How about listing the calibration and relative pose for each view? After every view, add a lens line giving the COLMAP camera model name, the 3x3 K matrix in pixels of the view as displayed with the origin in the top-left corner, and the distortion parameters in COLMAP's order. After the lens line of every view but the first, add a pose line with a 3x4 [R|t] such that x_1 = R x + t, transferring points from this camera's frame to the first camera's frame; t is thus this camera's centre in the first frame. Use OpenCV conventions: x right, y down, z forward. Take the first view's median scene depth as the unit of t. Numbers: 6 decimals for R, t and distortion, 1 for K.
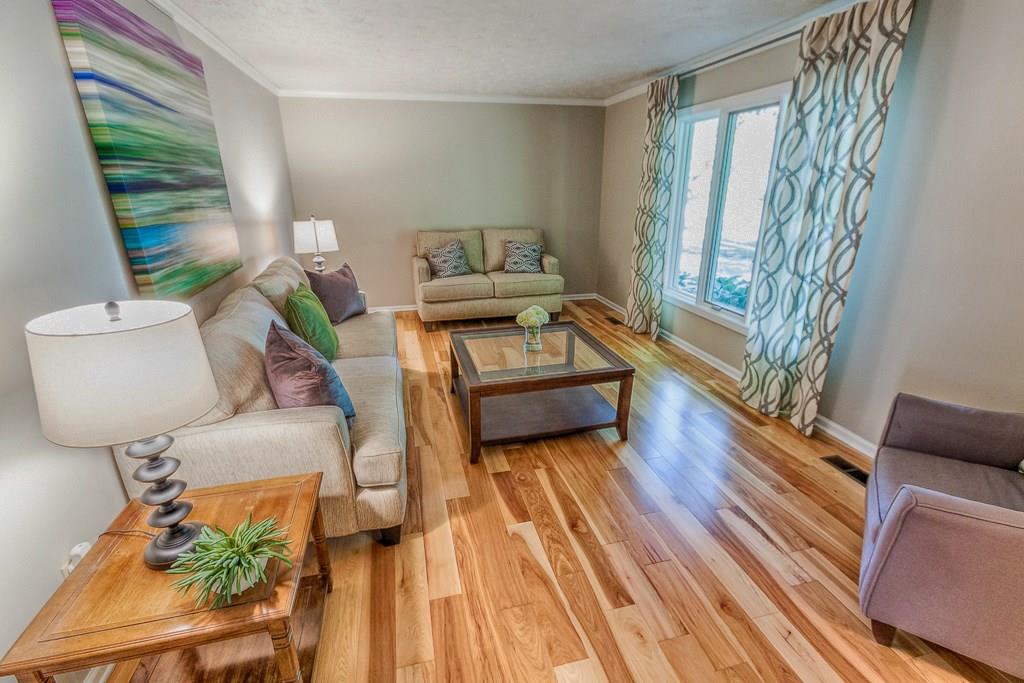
lens RADIAL K [[453.1, 0, 508.8], [0, 453.1, 339.4], [0, 0, 1]] dist [0.001257, 0.002539]
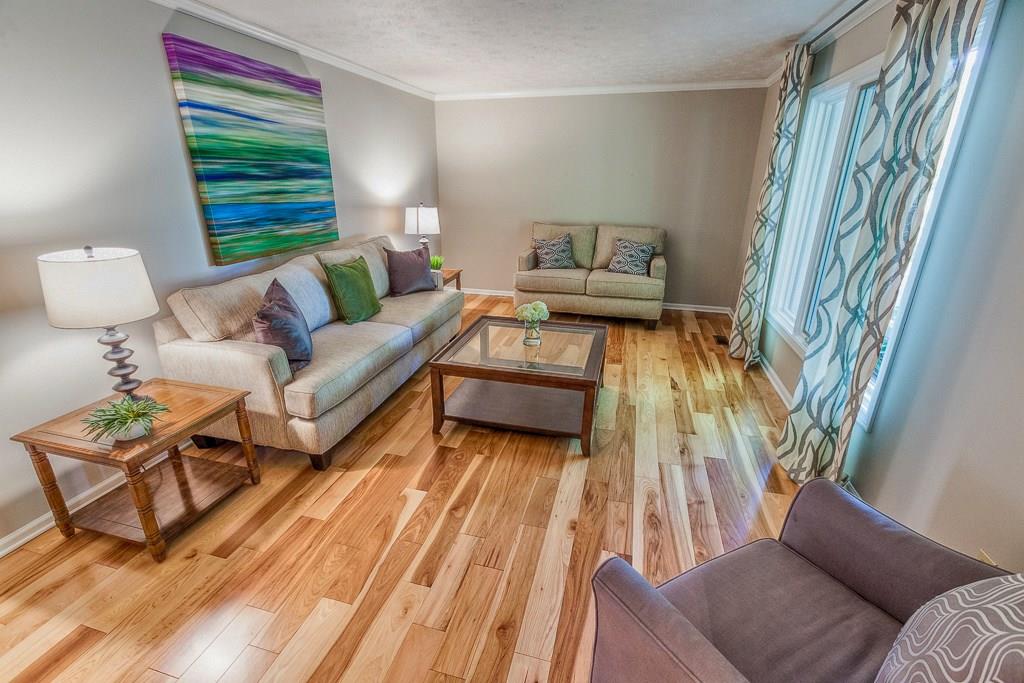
lens RADIAL K [[453.1, 0, 508.2], [0, 453.1, 340.9], [0, 0, 1]] dist [0.001257, 0.002539]
pose [[0.873372, 0.175290, -0.454417, 0.491330], [-0.168399, 0.984129, 0.055969, -0.035096], [0.457016, 0.027642, 0.889029, 0.089817]]
